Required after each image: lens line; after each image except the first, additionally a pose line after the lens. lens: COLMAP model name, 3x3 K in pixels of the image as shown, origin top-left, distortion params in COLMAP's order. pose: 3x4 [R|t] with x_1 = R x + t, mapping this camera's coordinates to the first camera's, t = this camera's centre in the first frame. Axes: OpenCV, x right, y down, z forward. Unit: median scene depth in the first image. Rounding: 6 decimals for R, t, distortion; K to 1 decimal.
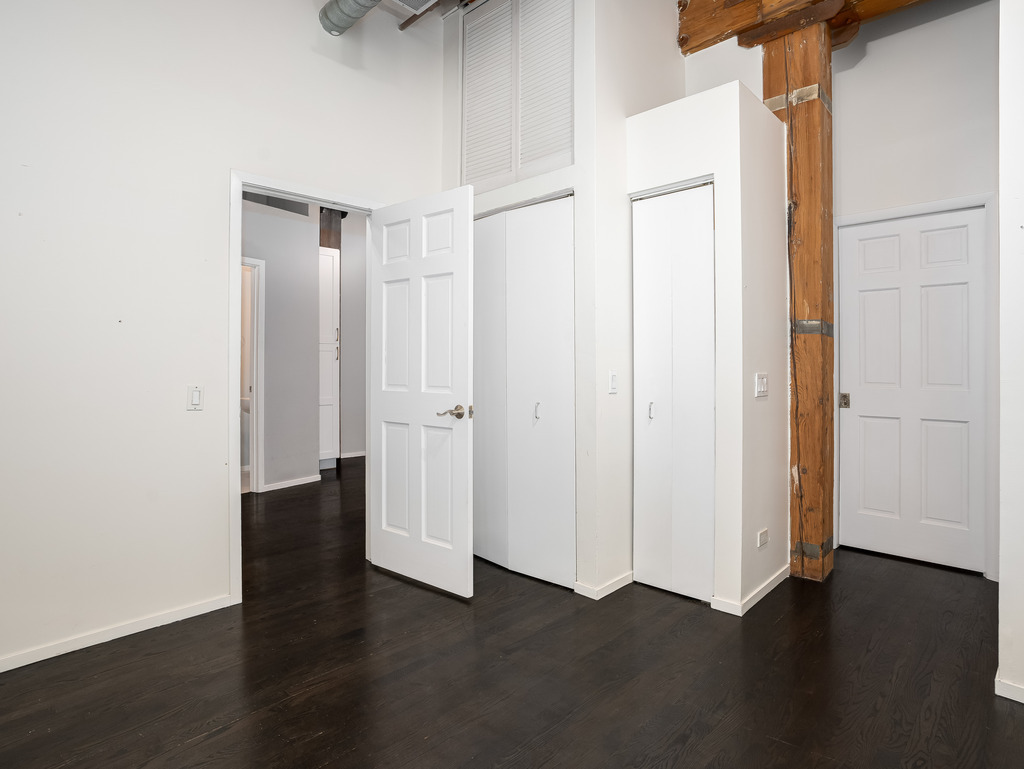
lens RADIAL K [[563.5, 0, 510.4], [0, 563.5, 380.6], [0, 0, 1]] dist [-0.023899, 0.016634]
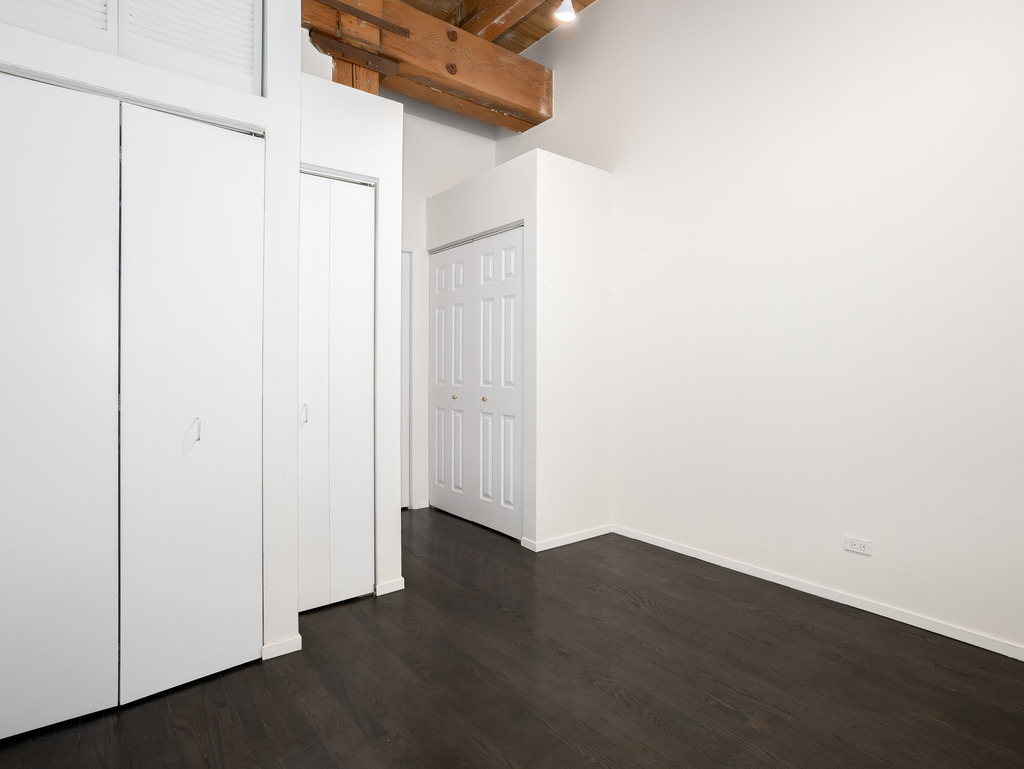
lens RADIAL K [[563.5, 0, 511.0], [0, 563.5, 375.2], [0, 0, 1]] dist [-0.023899, 0.016634]
pose [[0.131479, -0.021813, 0.991079, -0.595912], [0.020895, 0.999597, 0.019228, -0.017697], [-0.991099, 0.018180, 0.131882, 0.573946]]
